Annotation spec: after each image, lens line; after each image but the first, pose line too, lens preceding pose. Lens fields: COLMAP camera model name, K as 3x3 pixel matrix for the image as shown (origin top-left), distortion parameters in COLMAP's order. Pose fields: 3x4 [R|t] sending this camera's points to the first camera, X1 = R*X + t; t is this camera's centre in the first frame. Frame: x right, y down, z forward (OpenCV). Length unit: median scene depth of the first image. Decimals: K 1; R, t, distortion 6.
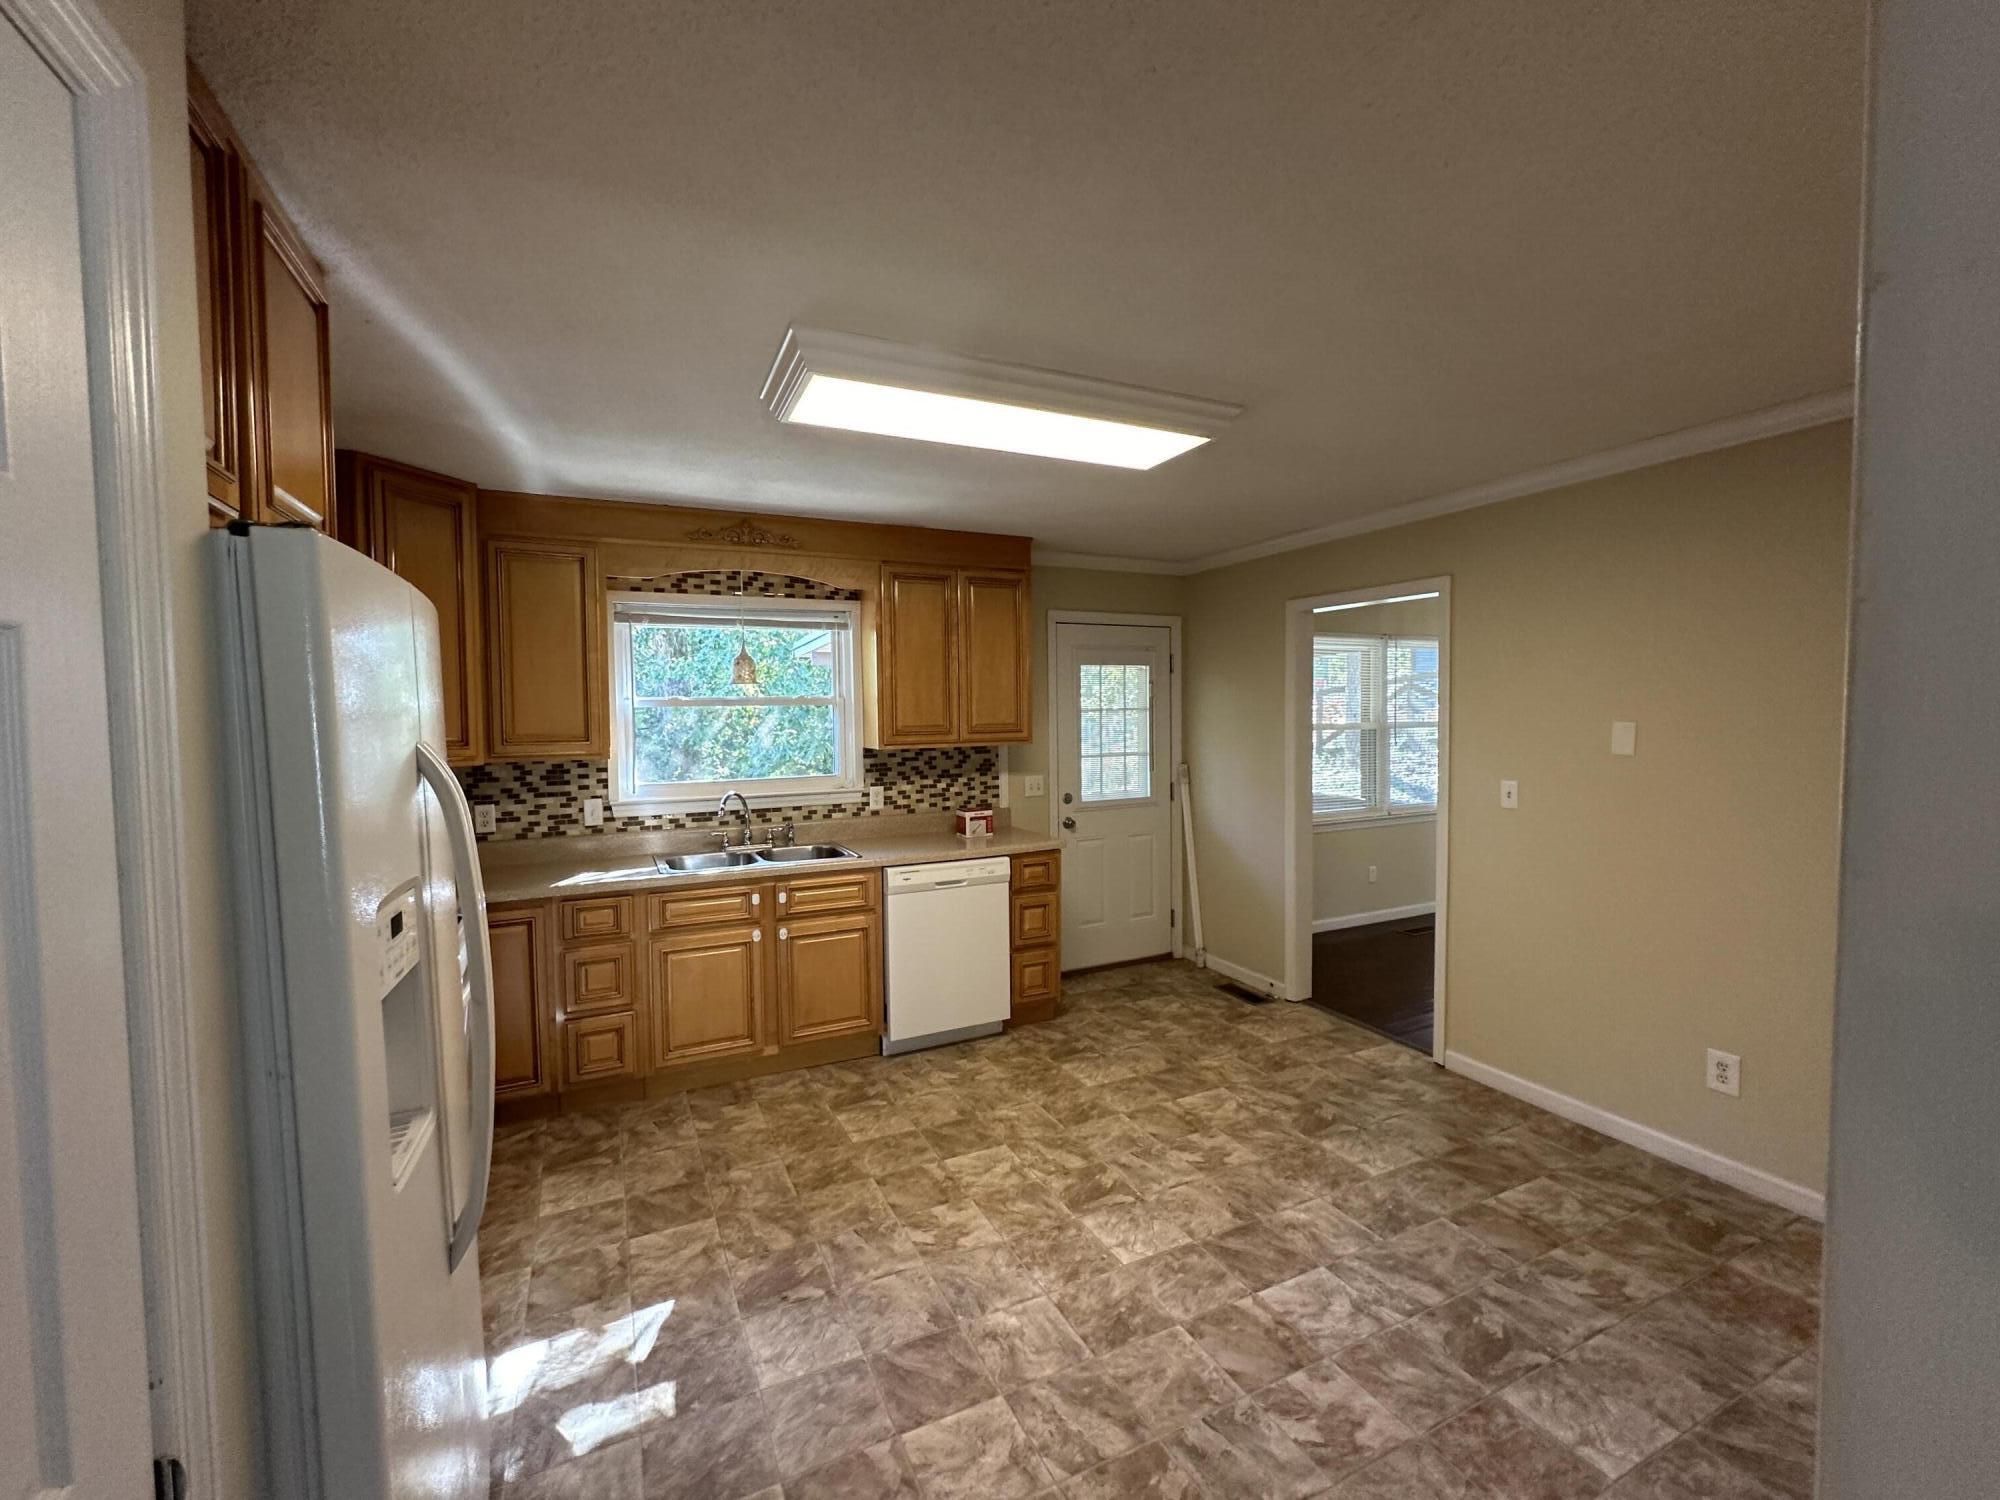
lens RADIAL K [[838.2, 0, 1001.3], [0, 838.2, 747.0], [0, 0, 1]] dist [-0.001578, 0.000779]
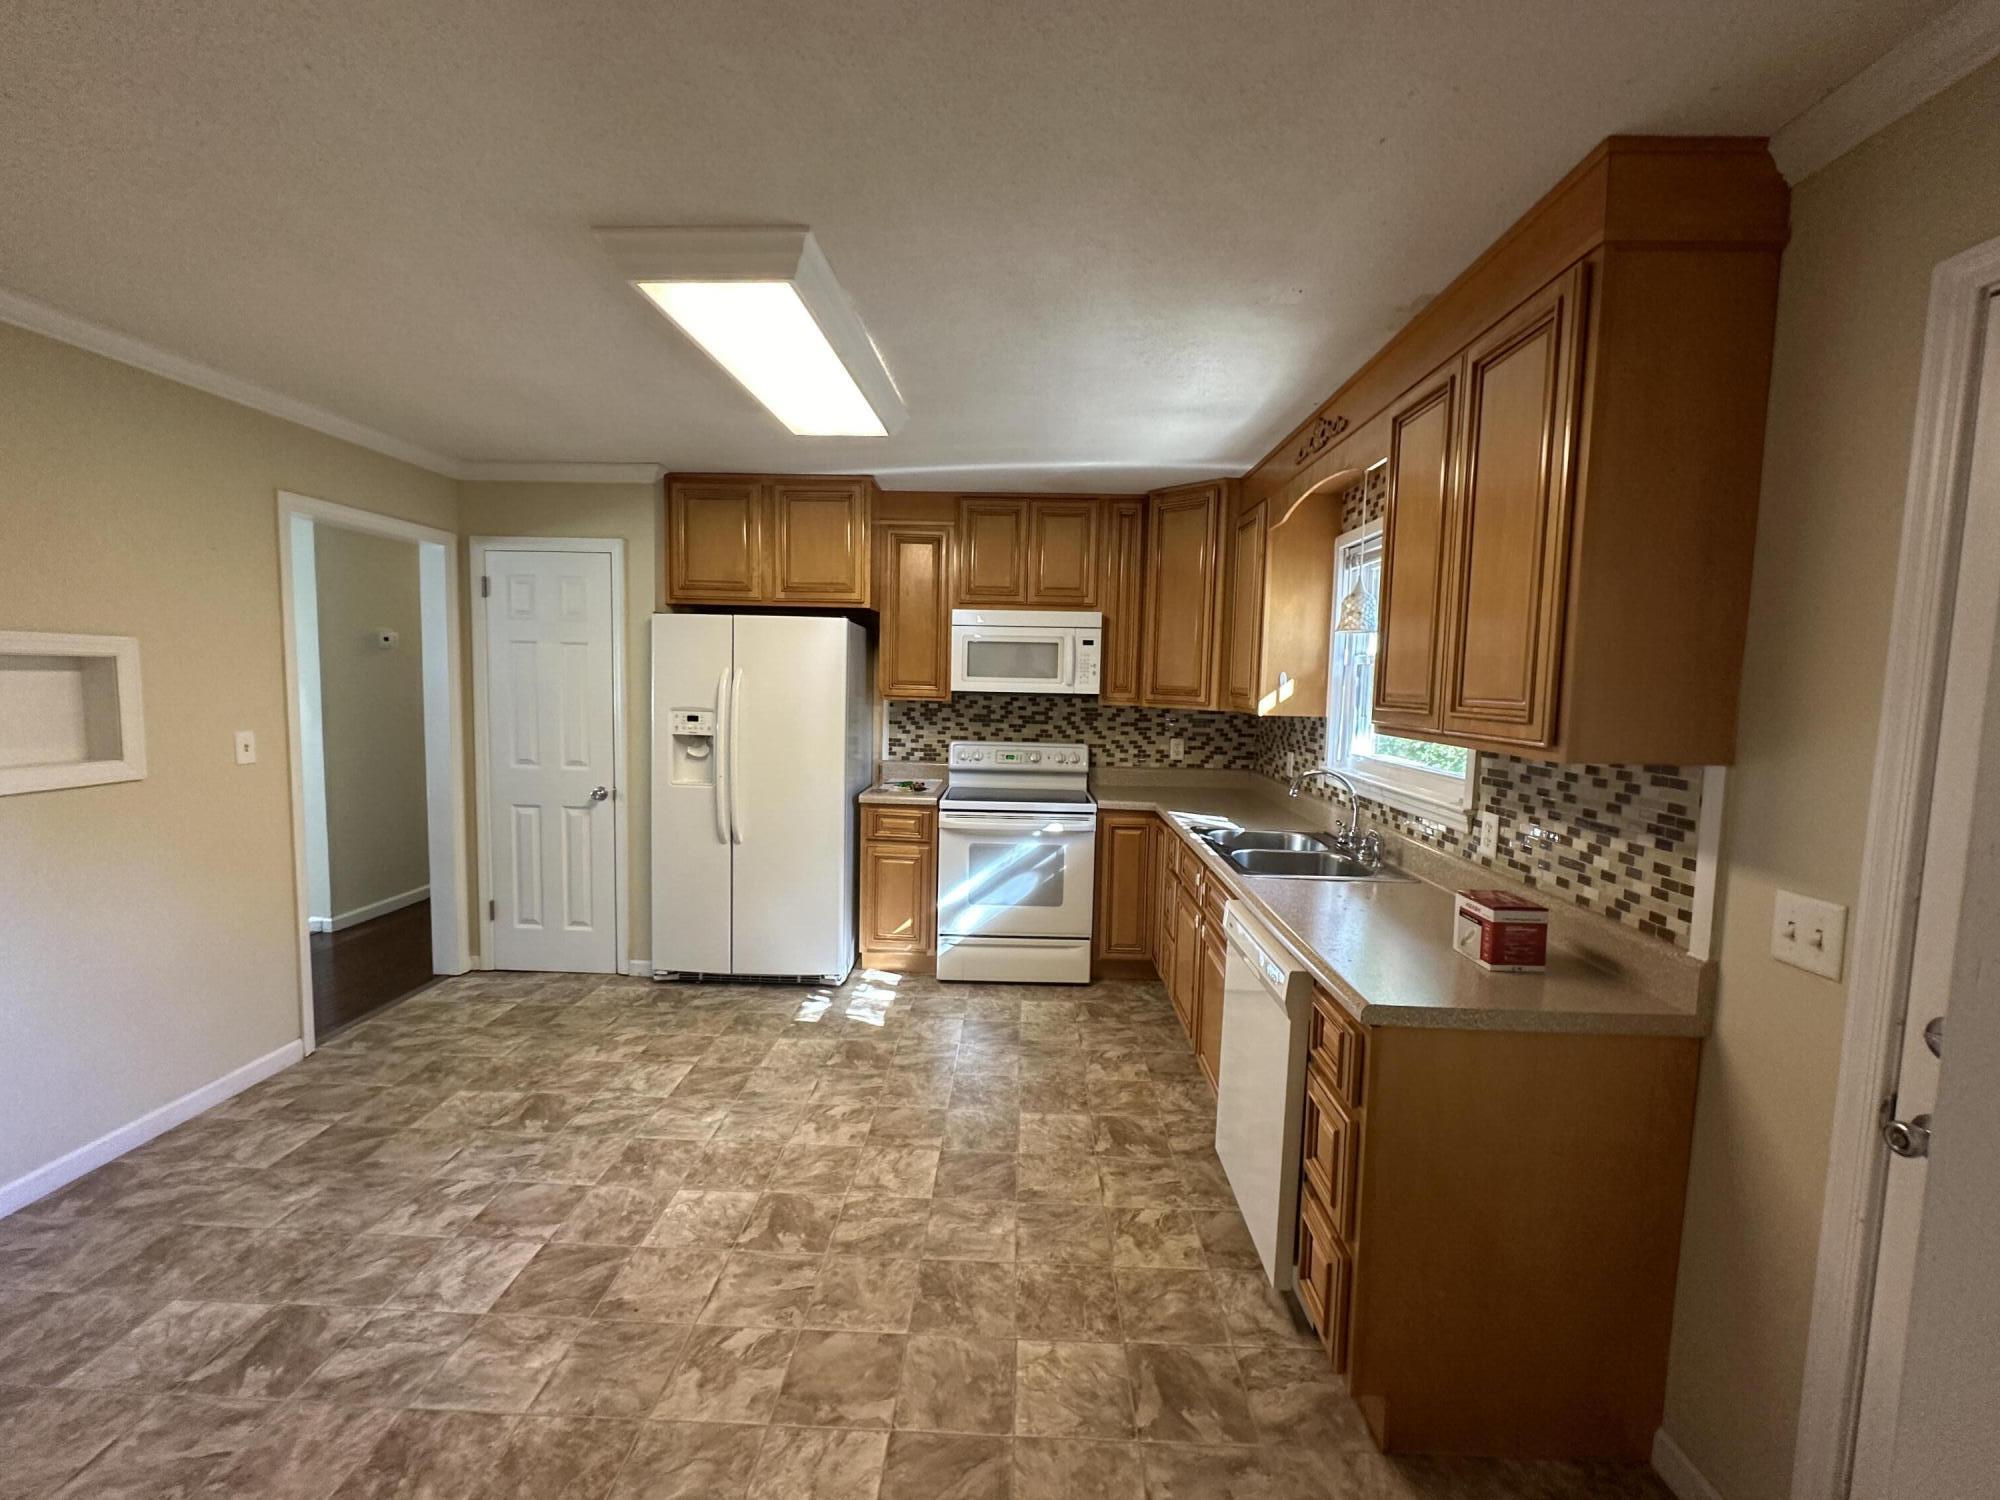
lens RADIAL K [[838.2, 0, 1001.3], [0, 838.2, 747.0], [0, 0, 1]] dist [-0.001578, 0.000779]
pose [[-0.463717, 0.074729, -0.882826, 0.744096], [-0.057298, 0.991821, 0.114052, -0.059545], [0.884129, 0.103472, -0.455642, 1.574741]]
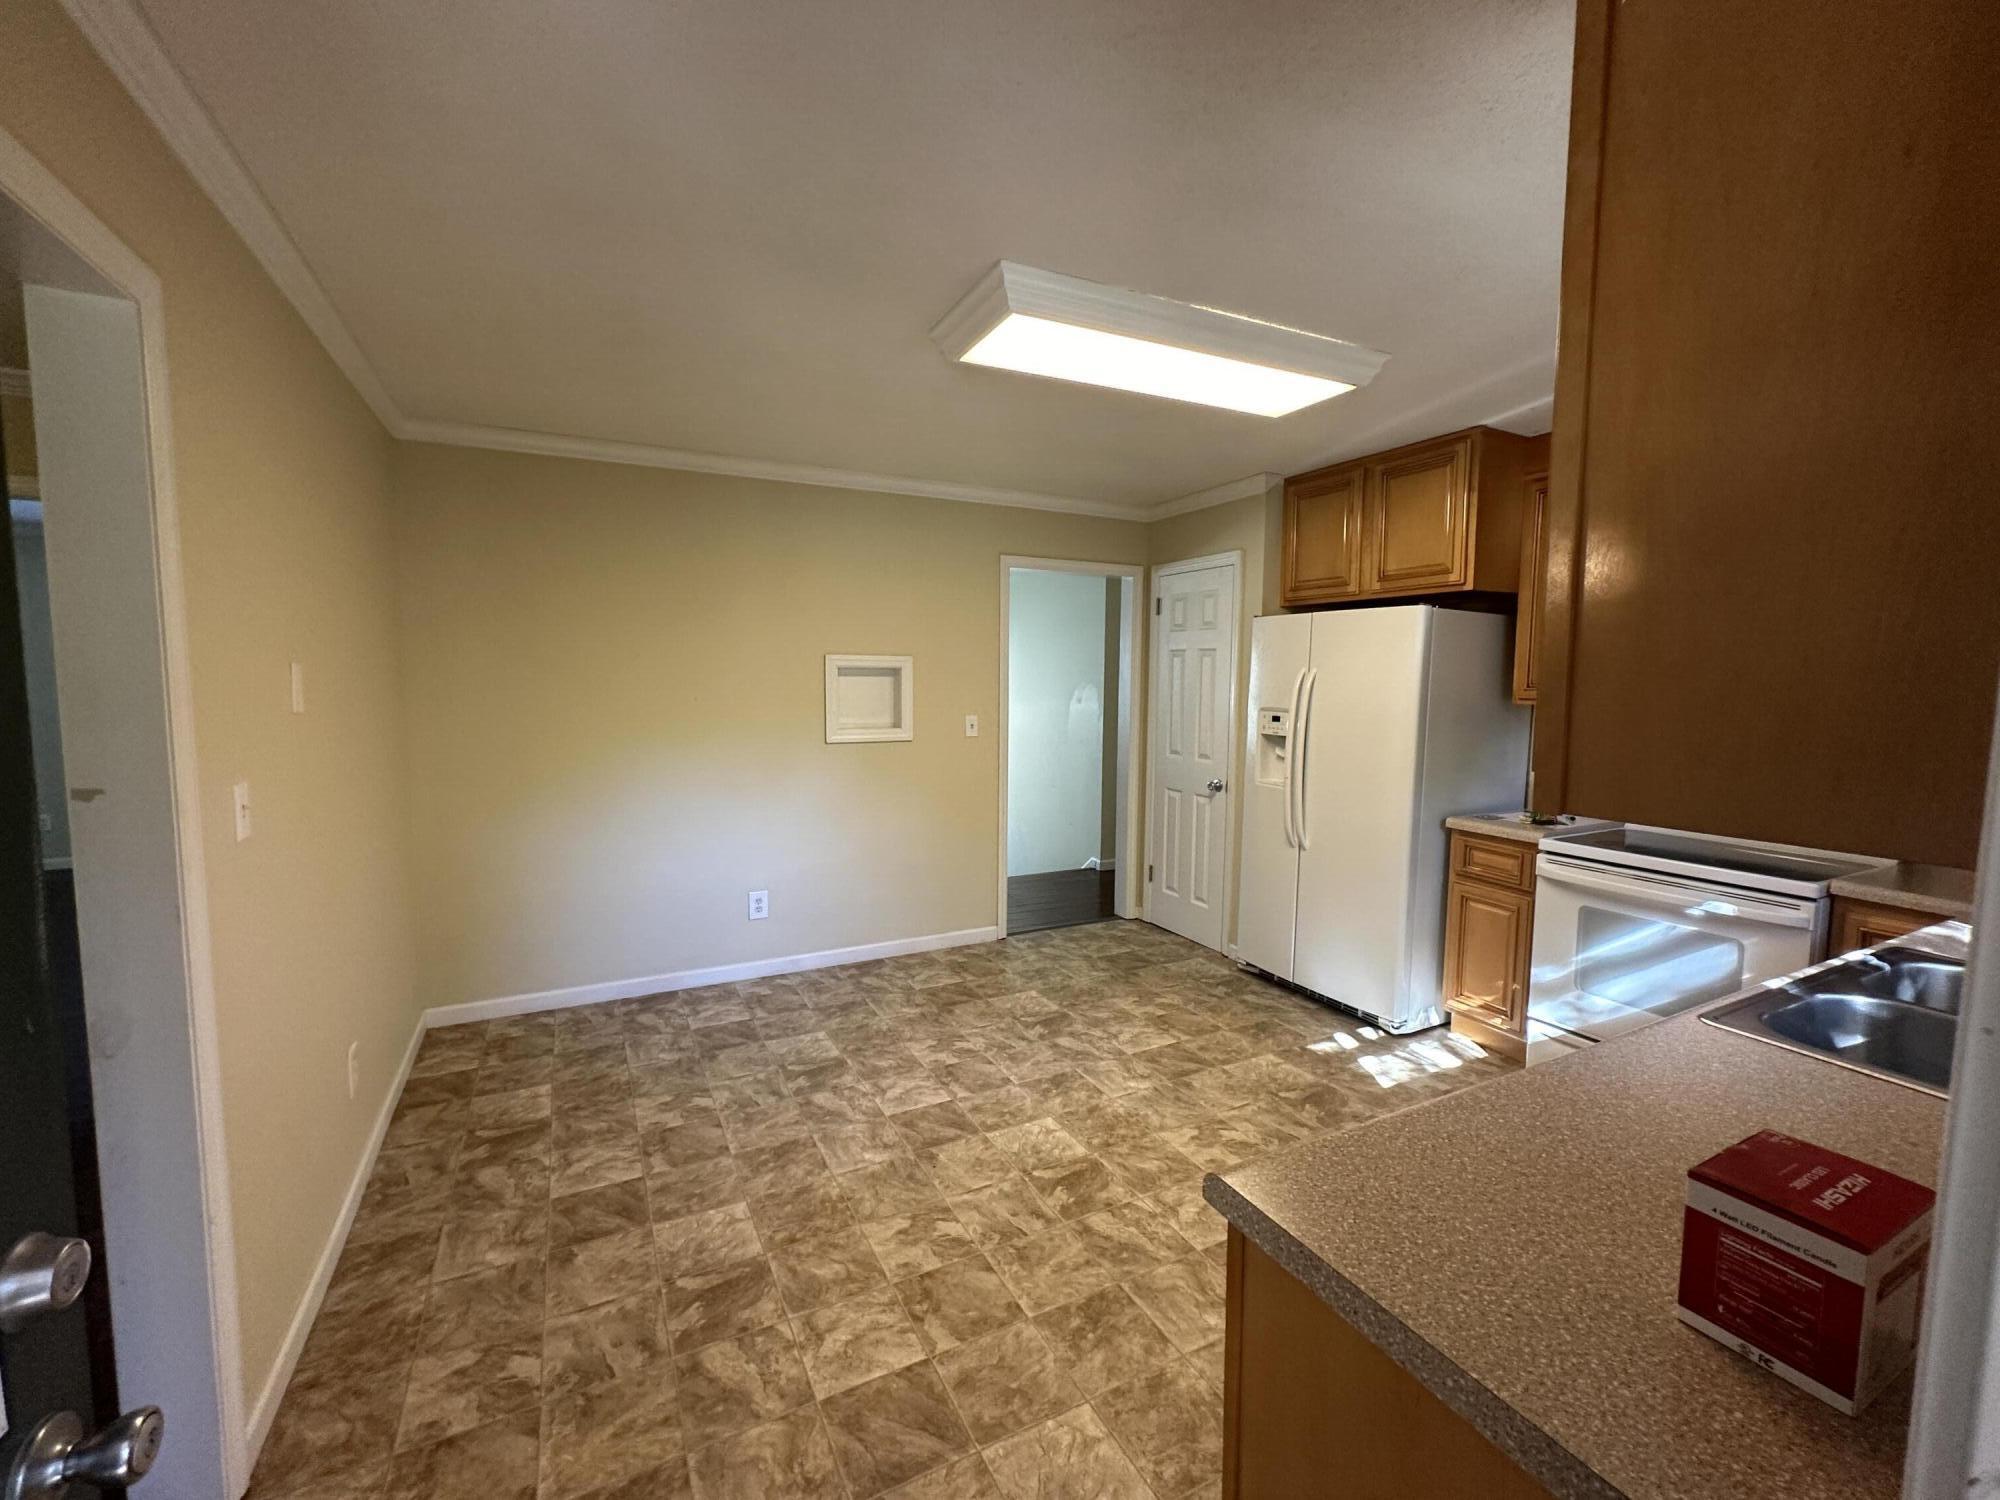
lens RADIAL K [[838.2, 0, 1001.3], [0, 838.2, 747.0], [0, 0, 1]] dist [-0.001578, 0.000779]
pose [[-0.999720, 0.005055, -0.023128, 0.214901], [0.002004, 0.991497, 0.130112, -0.055055], [0.023589, 0.130029, -0.991230, 1.883734]]
